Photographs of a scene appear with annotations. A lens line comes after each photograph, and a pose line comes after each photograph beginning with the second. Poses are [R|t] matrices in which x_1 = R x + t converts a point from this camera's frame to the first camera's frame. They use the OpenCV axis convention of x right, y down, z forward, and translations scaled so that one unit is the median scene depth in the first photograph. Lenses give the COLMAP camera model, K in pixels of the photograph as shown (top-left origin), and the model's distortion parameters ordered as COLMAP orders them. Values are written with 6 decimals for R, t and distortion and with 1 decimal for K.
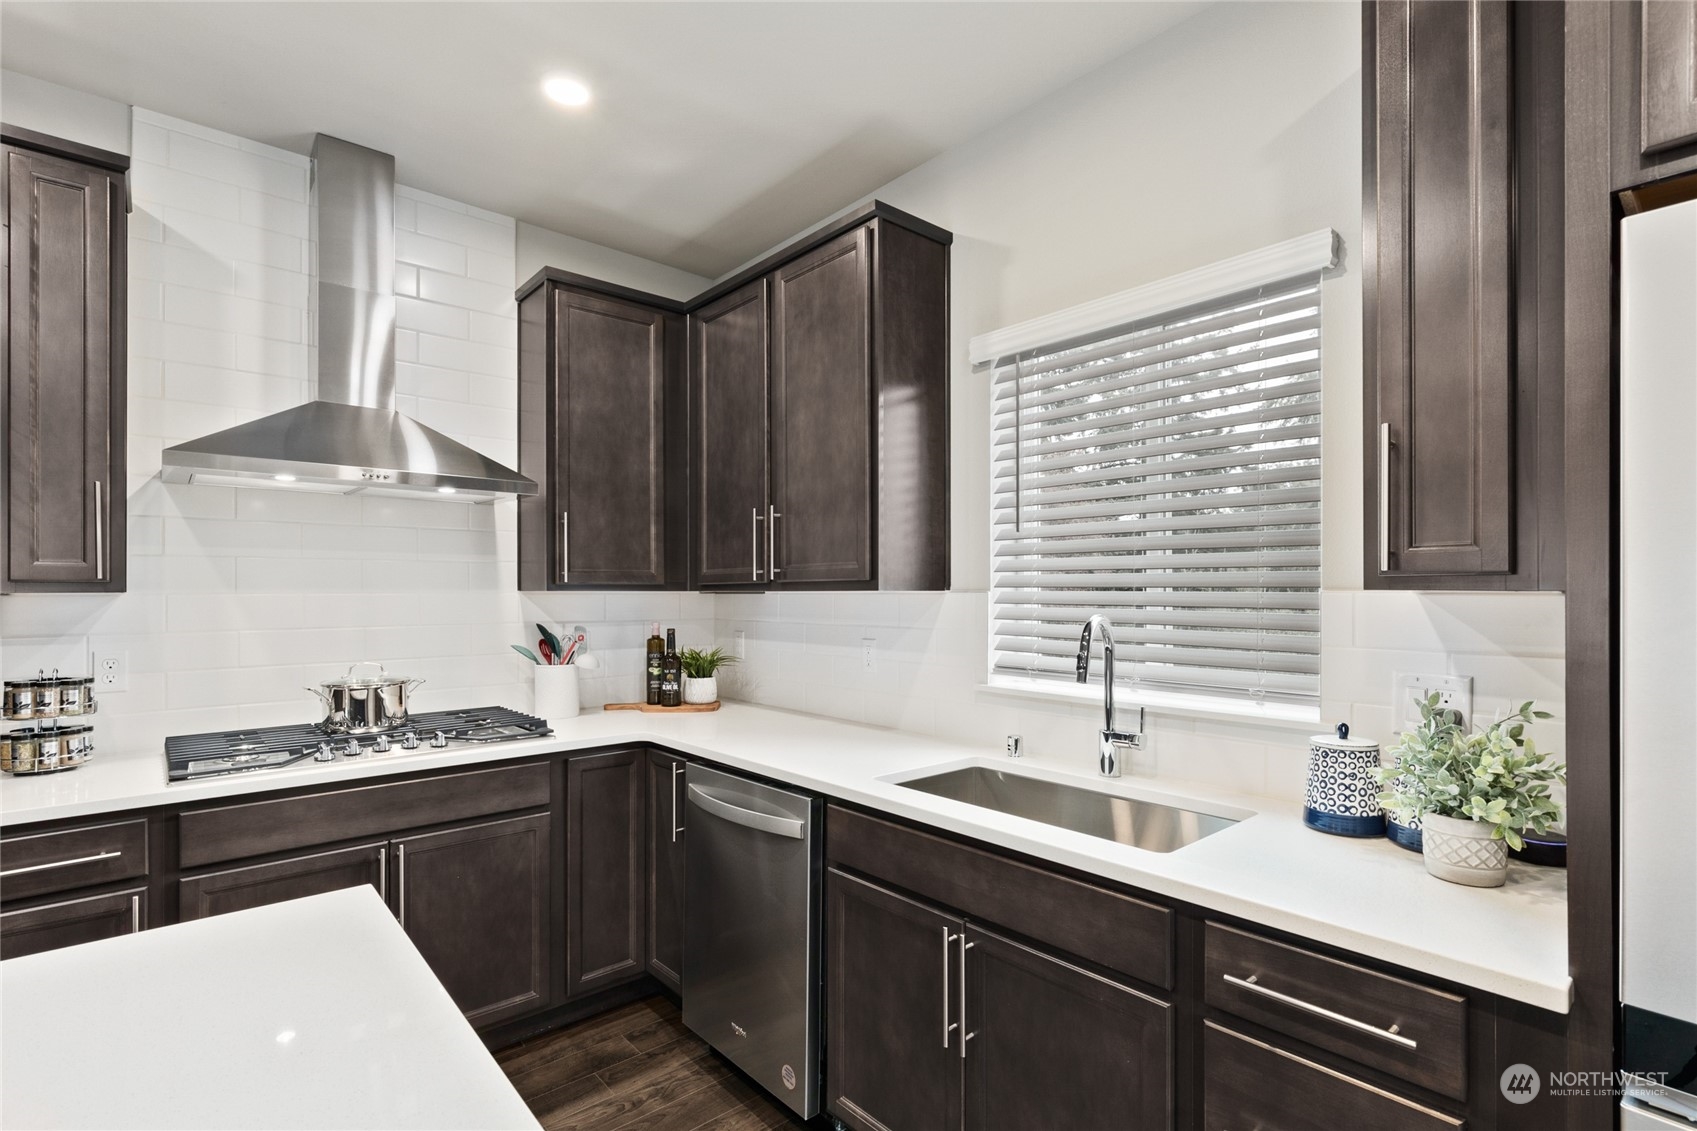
lens RADIAL K [[812.8, 0, 848.5], [0, 812.8, 578.5], [0, 0, 1]] dist [-0.004885, 0.000792]
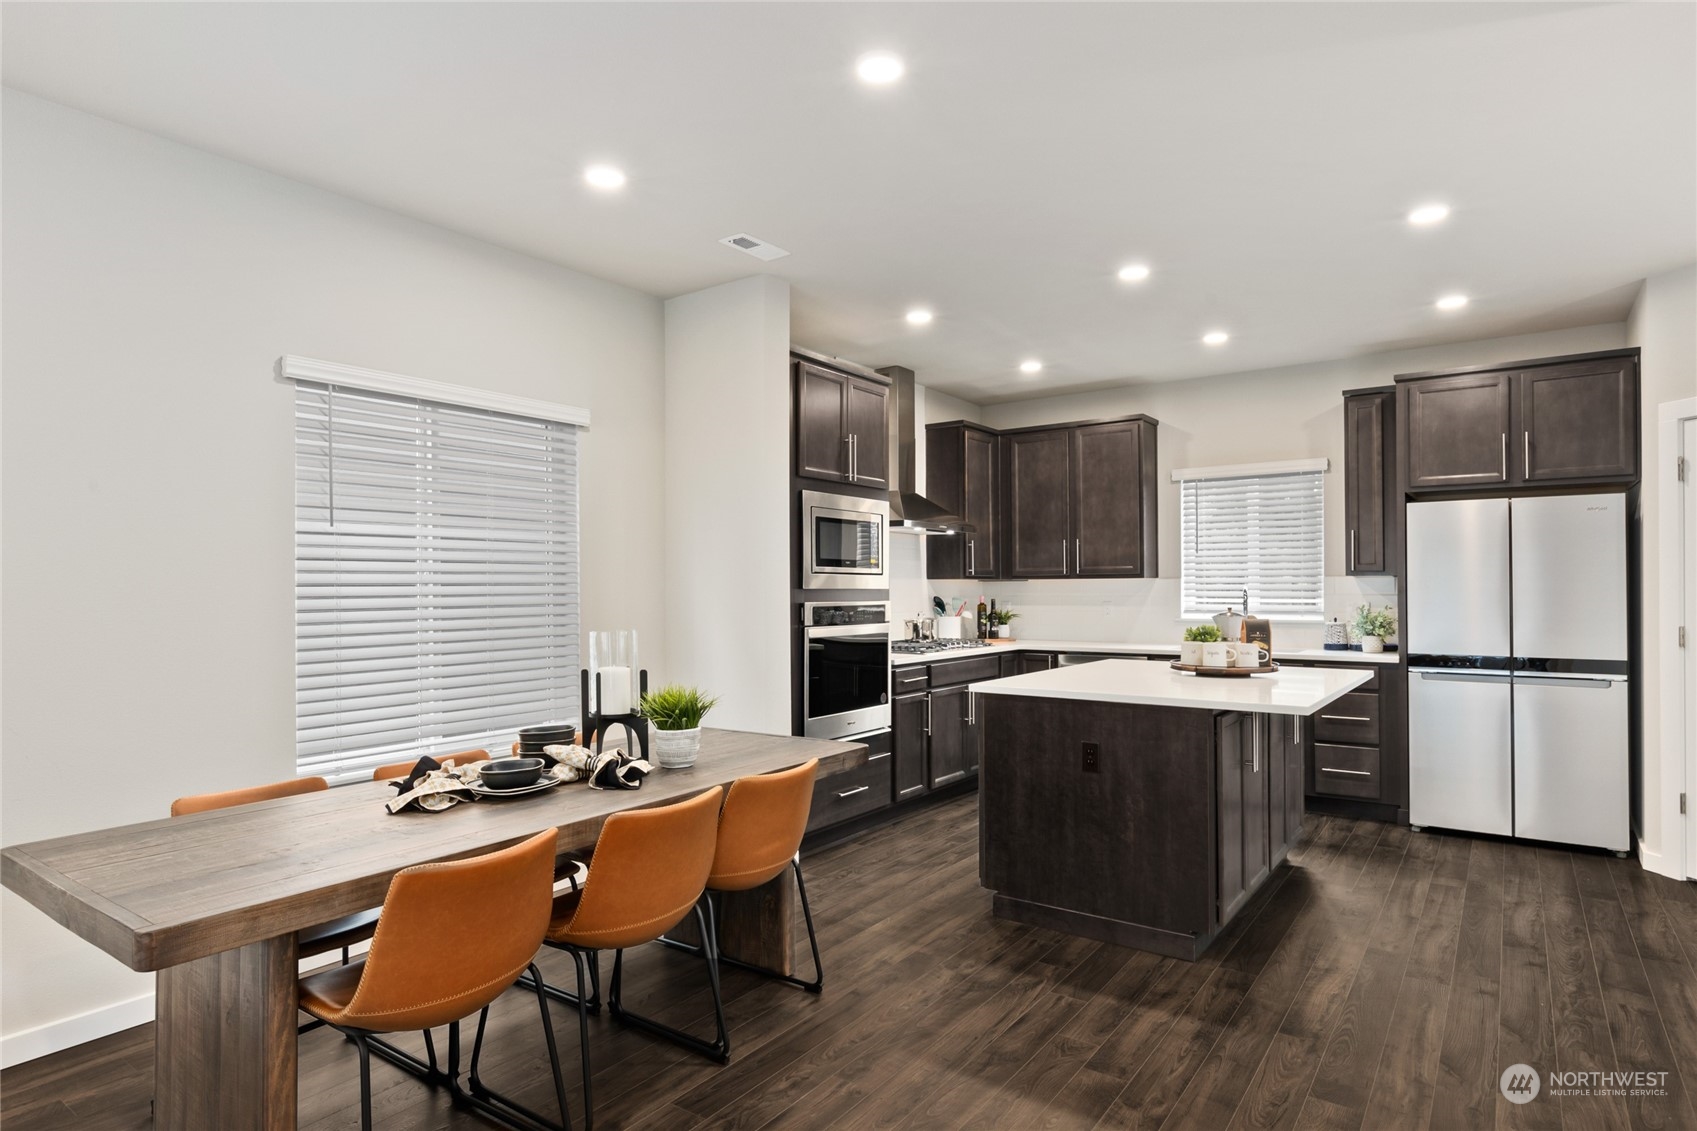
lens RADIAL K [[957.8, 0, 846.8], [0, 957.8, 567.5], [0, 0, 1]] dist [0.006414, -0.000482]
pose [[0.973425, 0.003742, 0.228976, -1.380003], [-0.001299, 0.999941, -0.010820, 0.015226], [-0.229003, 0.010235, 0.973372, -1.453772]]
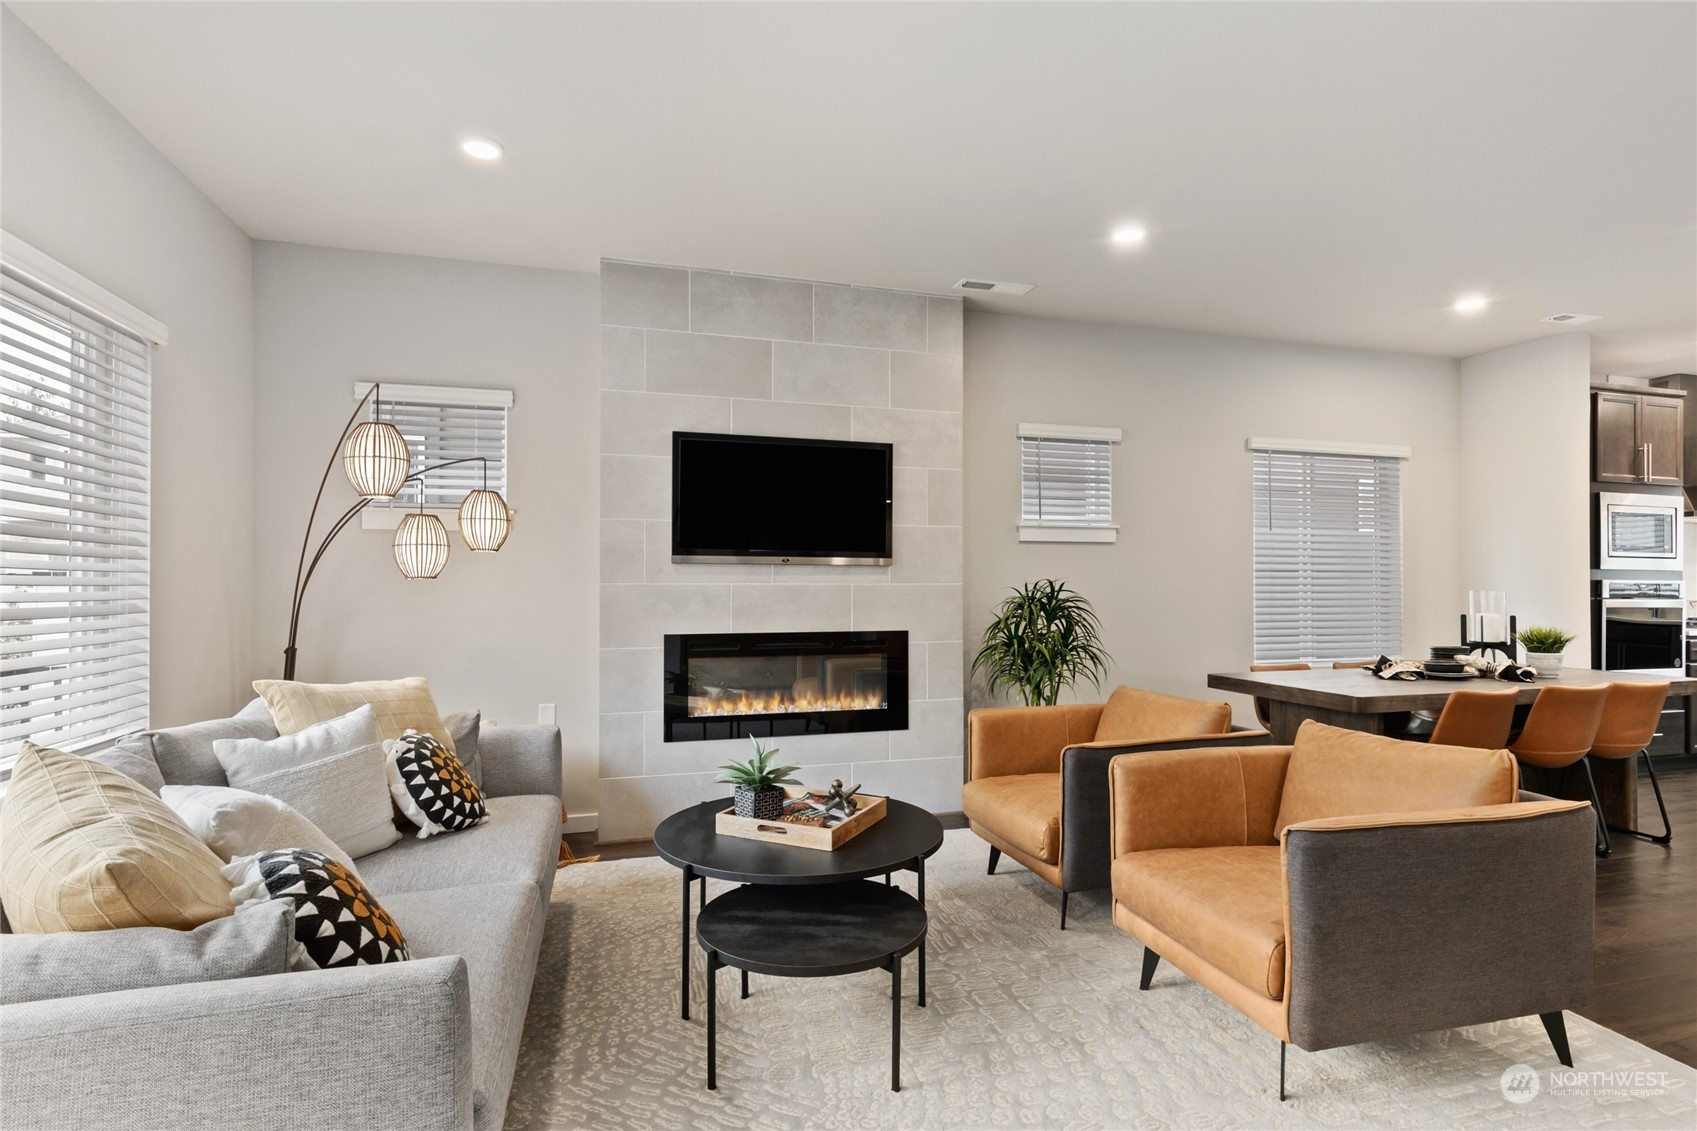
lens RADIAL K [[812.8, 0, 844.8], [0, 812.8, 568.4], [0, 0, 1]] dist [-0.004885, 0.000792]
pose [[0.900240, 0.003358, -0.435381, -2.008259], [-0.004207, 0.999991, -0.000987, 0.055018], [0.435373, 0.002721, 0.900246, -2.523354]]
